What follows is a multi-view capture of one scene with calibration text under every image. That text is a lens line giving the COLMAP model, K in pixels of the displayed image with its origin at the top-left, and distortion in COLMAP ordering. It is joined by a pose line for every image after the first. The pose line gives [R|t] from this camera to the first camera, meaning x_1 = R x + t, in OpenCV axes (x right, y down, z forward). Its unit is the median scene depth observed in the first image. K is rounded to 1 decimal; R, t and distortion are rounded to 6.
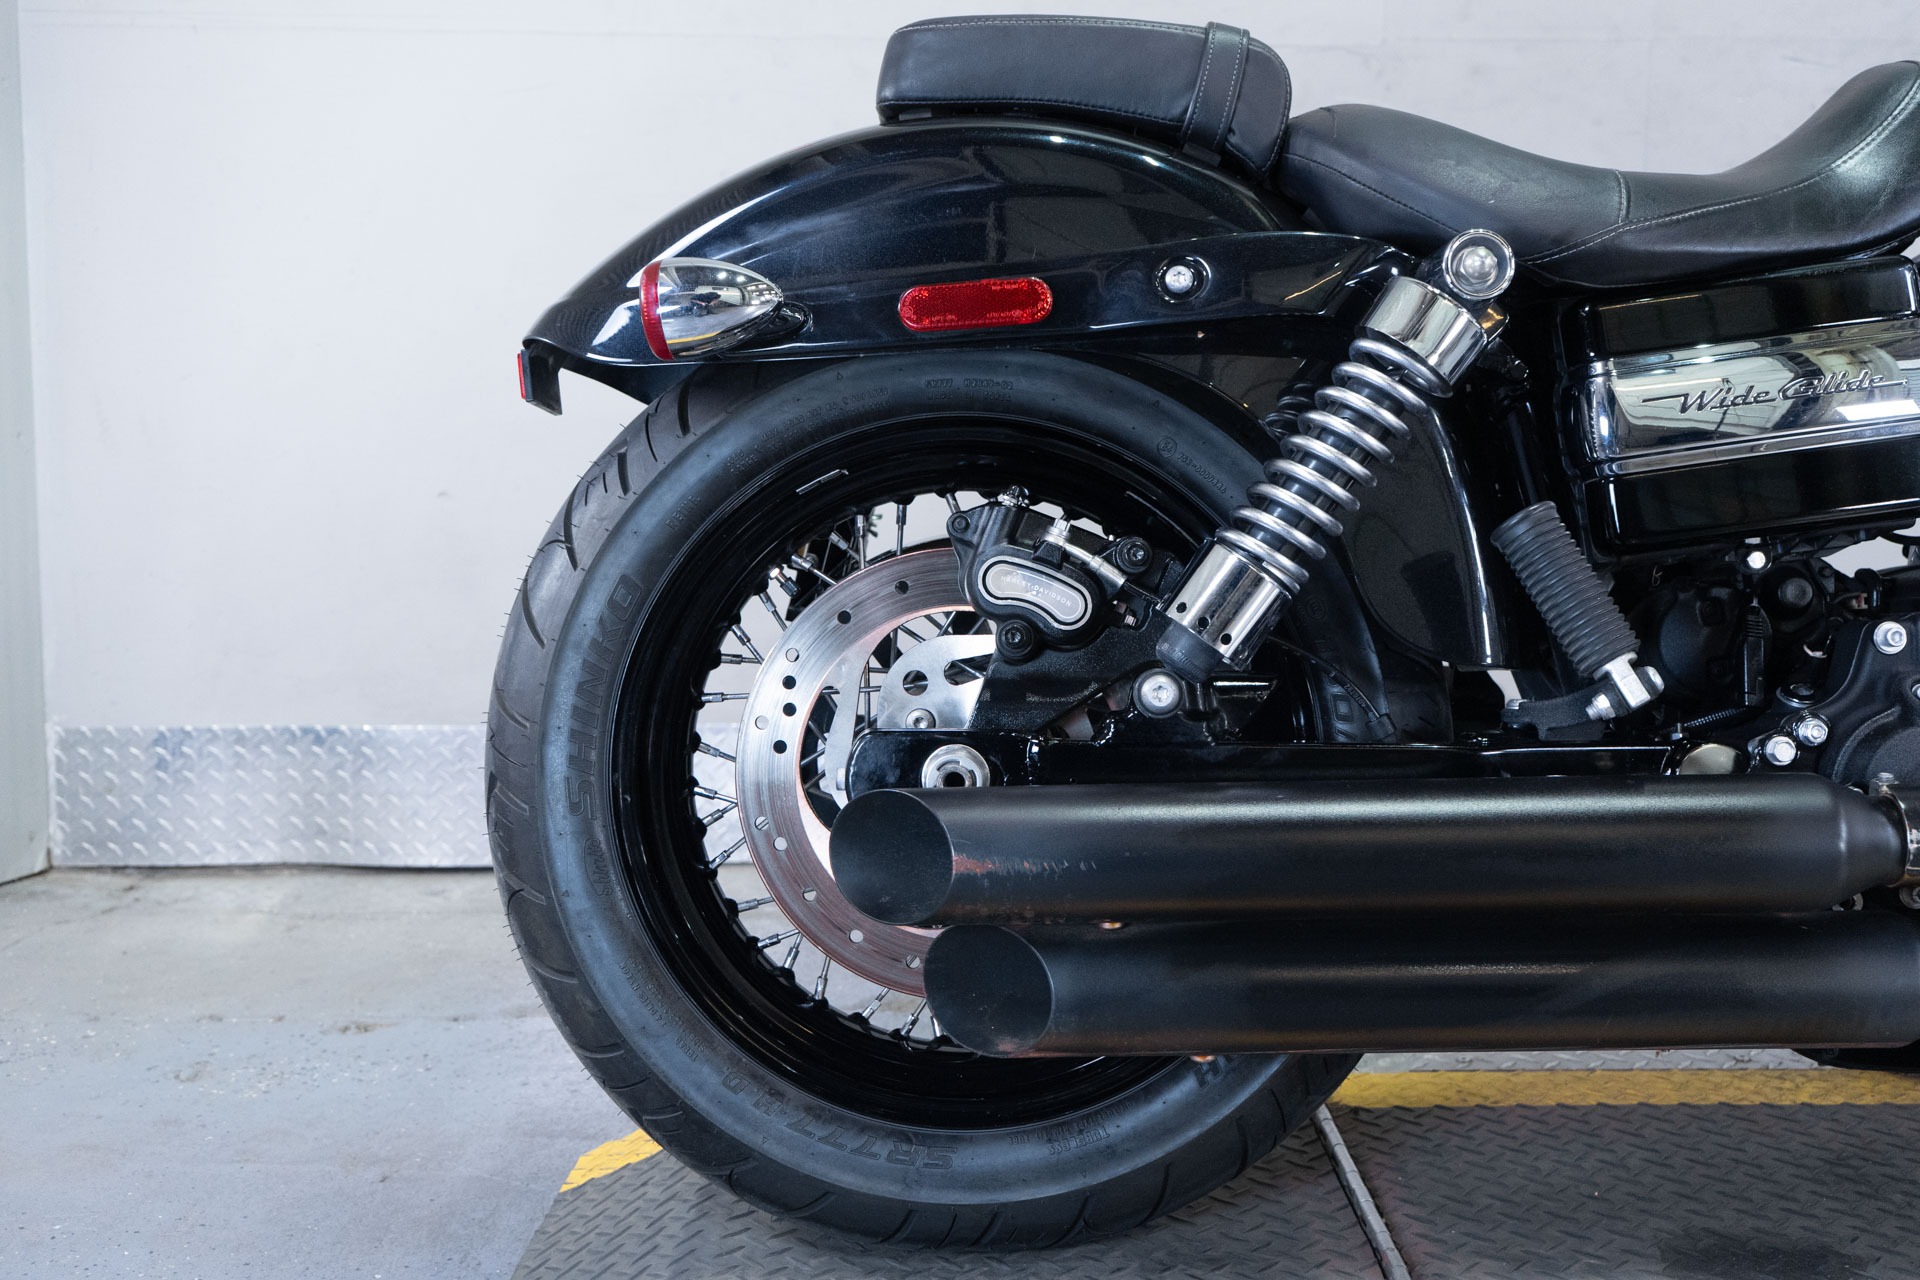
lens RADIAL K [[1845.0, 0, 963.5], [0, 1845.0, 643.8], [0, 0, 1]] dist [-0.006127, 0.000000]
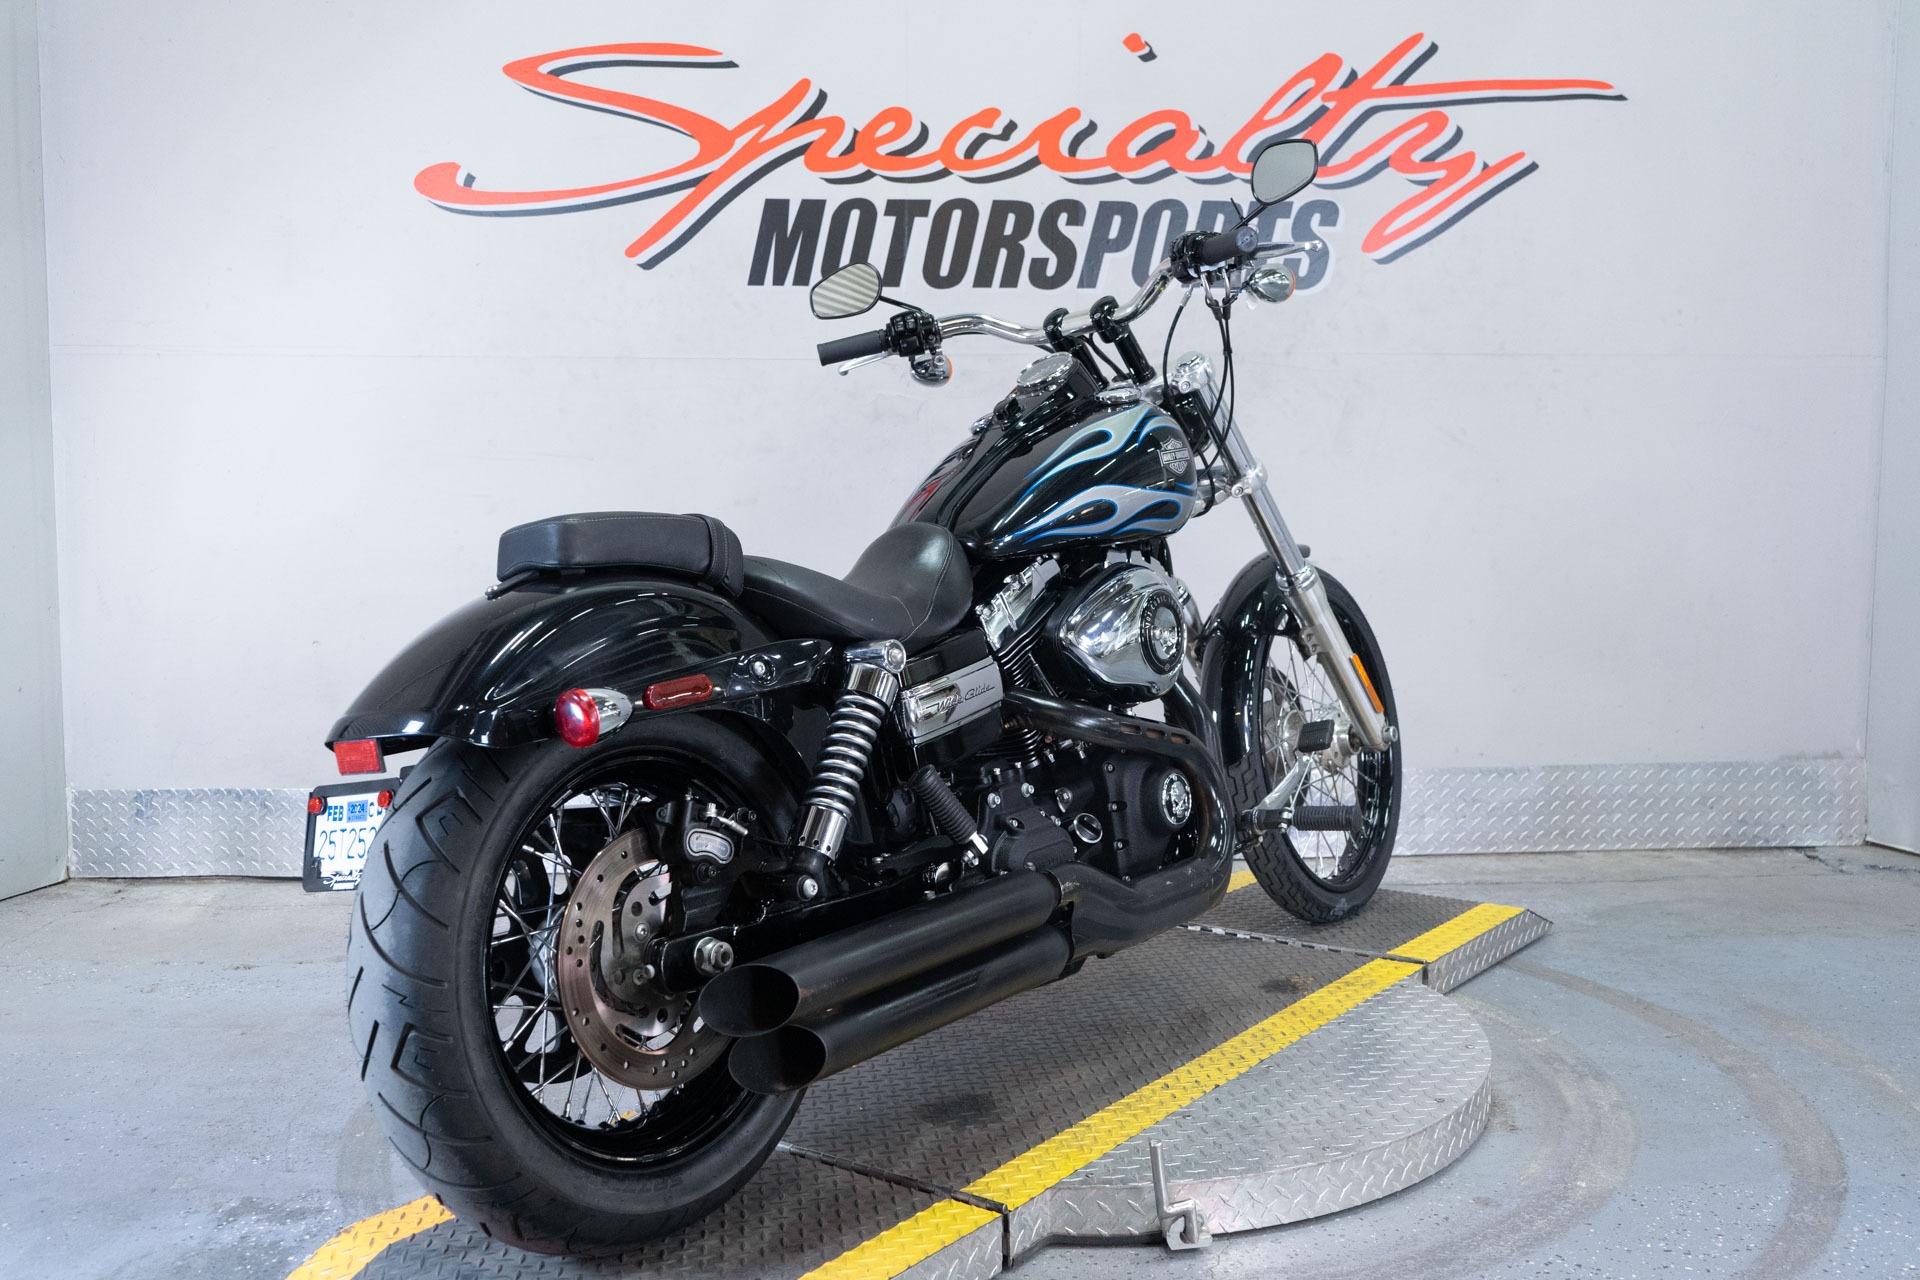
lens RADIAL K [[1845.0, 0, 952.6], [0, 1845.0, 641.3], [0, 0, 1]] dist [-0.006127, 0.000000]
pose [[0.999981, -0.003958, -0.004727, 0.270821], [0.003922, 0.999963, -0.007593, -0.067230], [0.004757, 0.007575, 0.999960, -0.578461]]
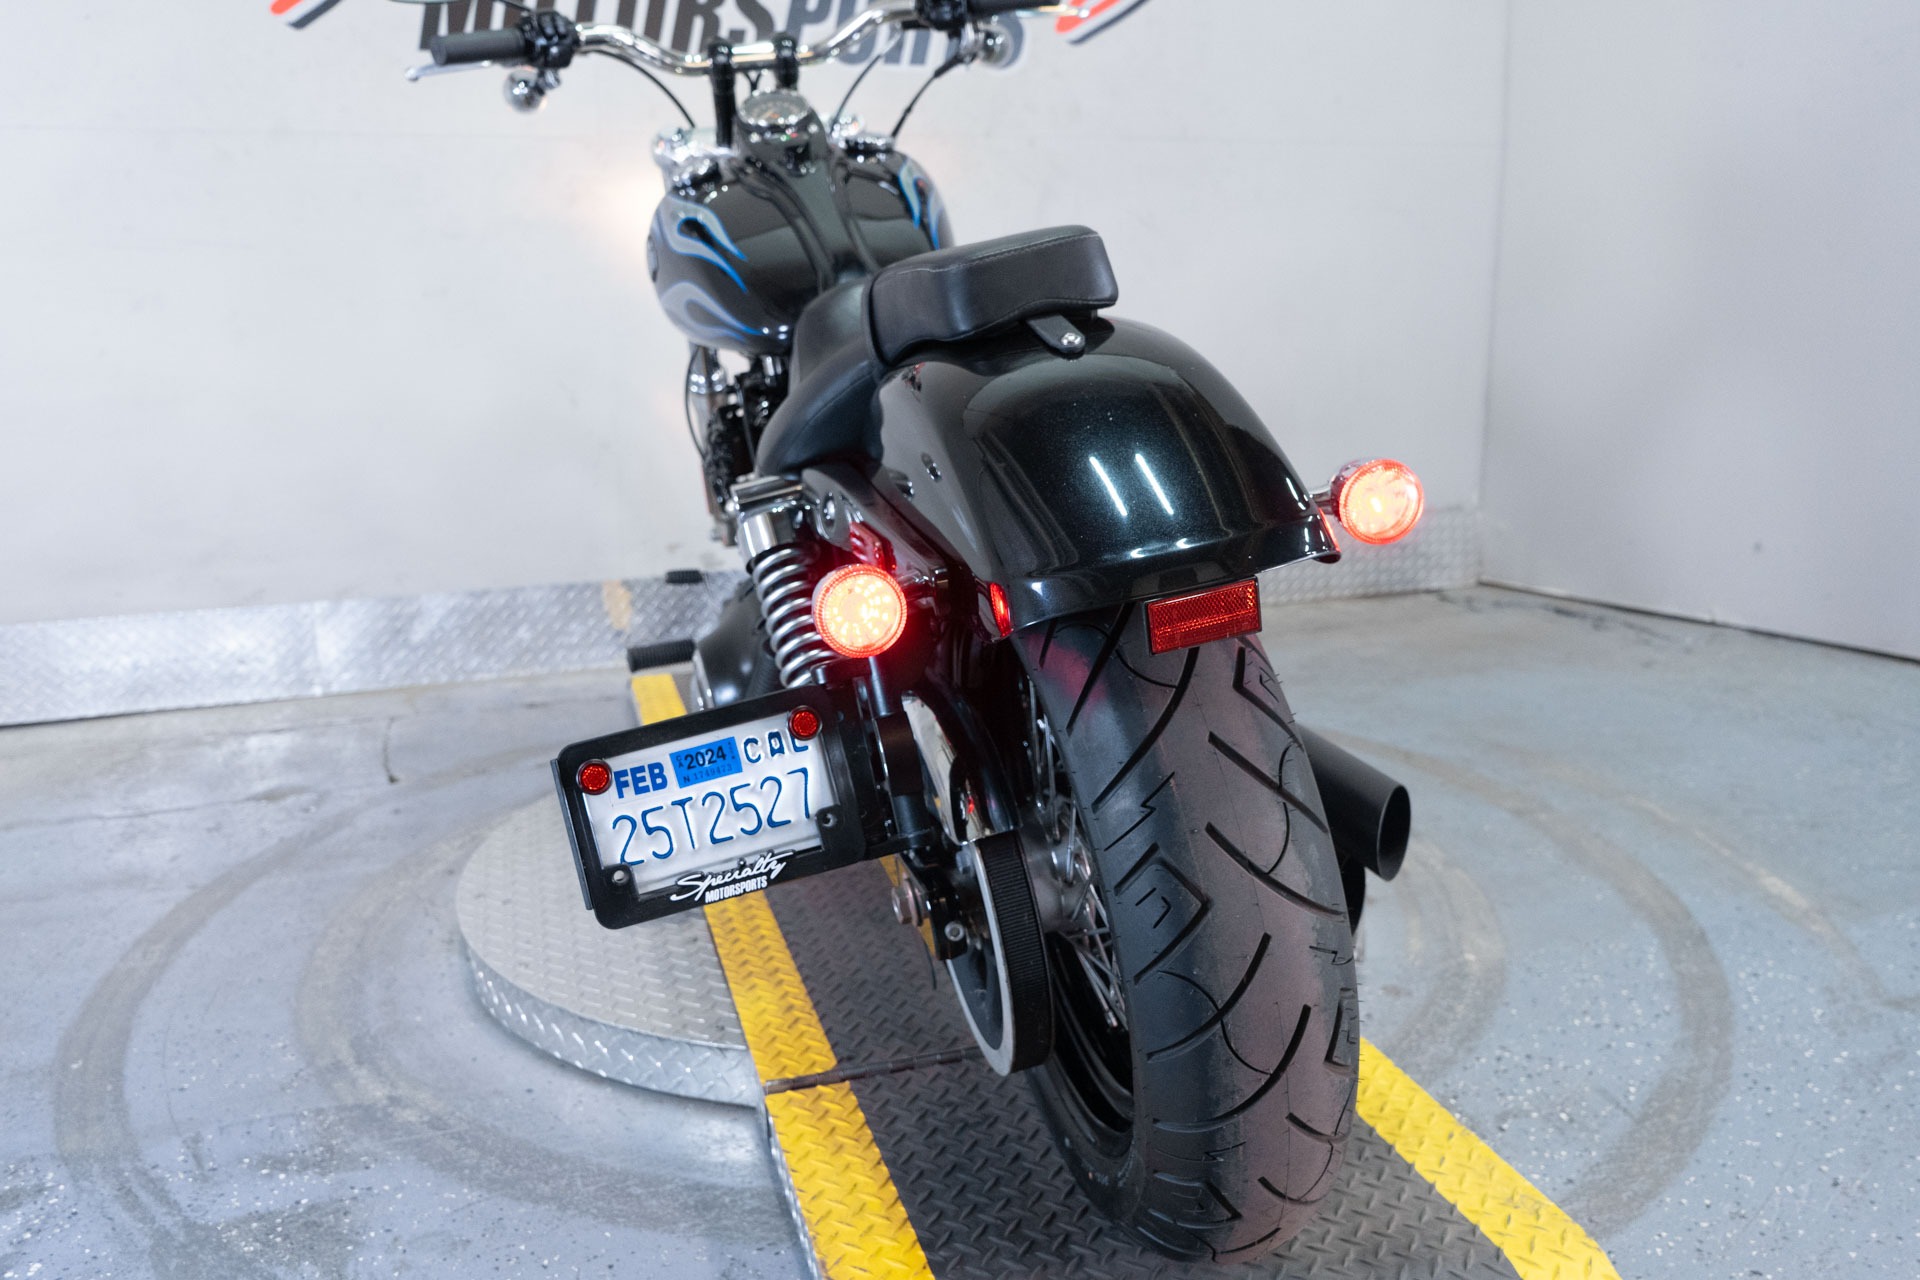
lens RADIAL K [[1530.2, 0, 972.7], [0, 1530.2, 637.5], [0, 0, 1]] dist [-0.042579, 0.030077]
pose [[0.963531, -0.074253, 0.257090, 0.169231], [0.042048, 0.990807, 0.128580, -0.064444], [-0.264274, -0.113081, 0.957795, -0.305360]]
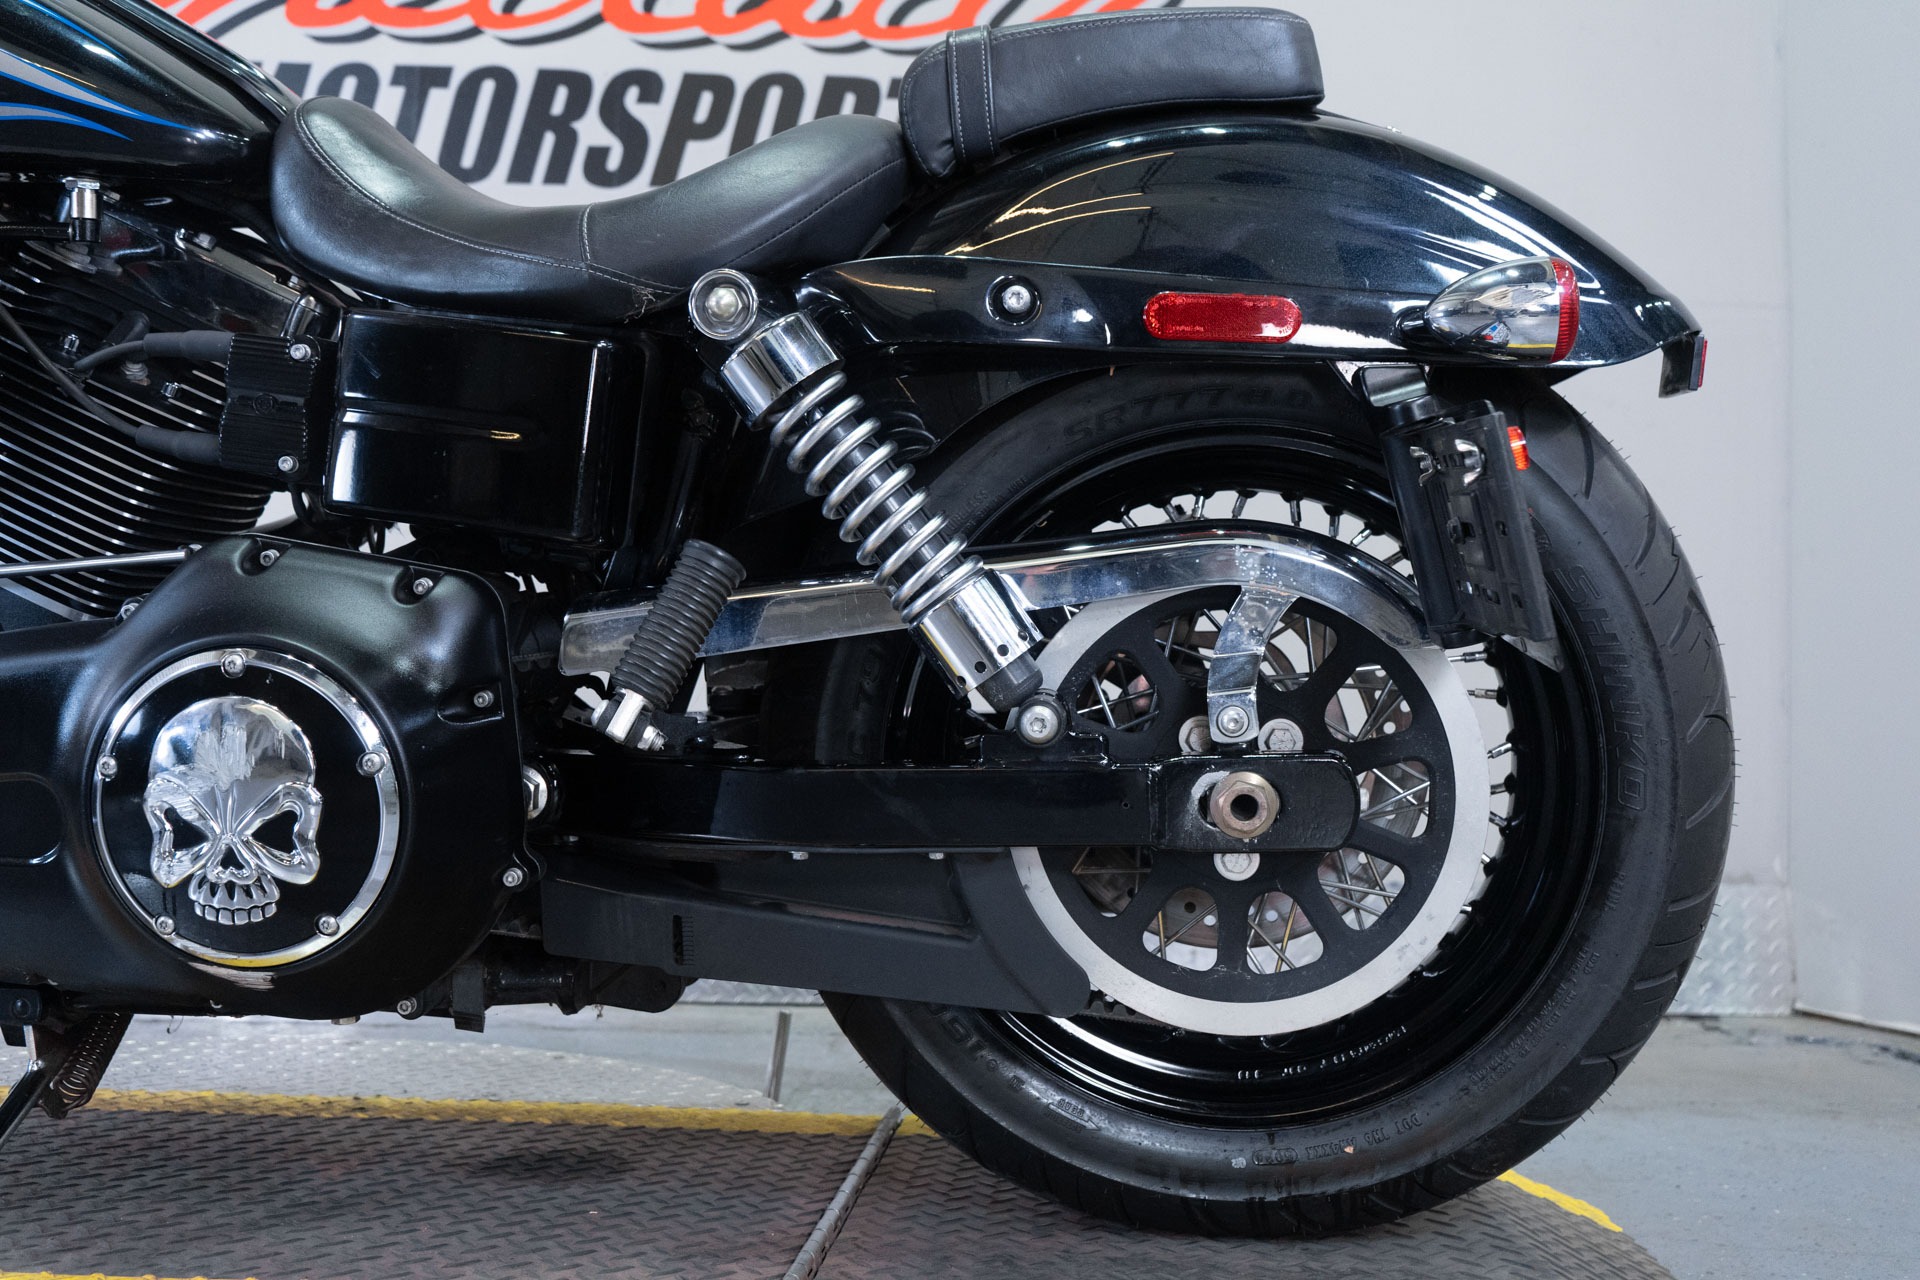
lens RADIAL K [[1753.3, 0, 961.7], [0, 1753.3, 641.3], [0, 0, 1]] dist [-0.009343, -0.005328]
pose [[0.998998, 0.021501, -0.039264, 0.608716], [-0.027740, 0.985733, -0.166012, 0.069500], [0.035134, 0.166935, 0.985342, -0.026102]]
